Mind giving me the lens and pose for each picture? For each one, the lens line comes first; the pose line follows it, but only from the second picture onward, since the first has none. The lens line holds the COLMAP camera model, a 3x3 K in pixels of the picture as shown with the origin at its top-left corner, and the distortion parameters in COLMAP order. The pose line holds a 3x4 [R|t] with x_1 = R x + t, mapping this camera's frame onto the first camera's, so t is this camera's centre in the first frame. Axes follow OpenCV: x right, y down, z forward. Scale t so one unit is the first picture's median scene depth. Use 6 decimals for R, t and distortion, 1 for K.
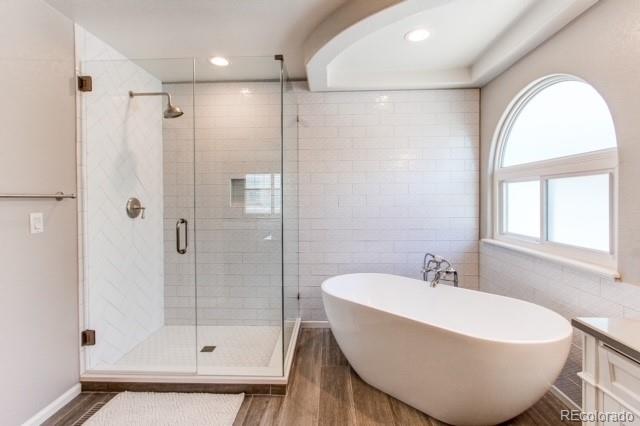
lens RADIAL K [[300.5, 0, 327.5], [0, 300.5, 200.4], [0, 0, 1]] dist [-0.001720, -0.000141]
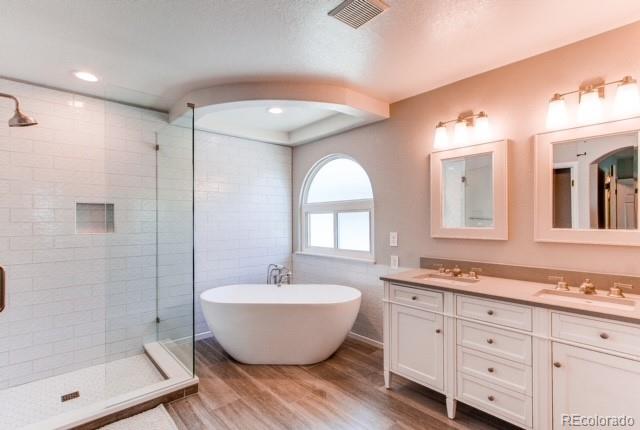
lens RADIAL K [[304.9, 0, 320.0], [0, 304.9, 215.0], [0, 0, 1]] dist [0.001306, 0.000092]
pose [[0.715897, 0.016219, 0.698018, -0.546132], [0.004555, 0.999600, -0.027898, -0.009083], [-0.698192, 0.023151, 0.715537, -0.175850]]
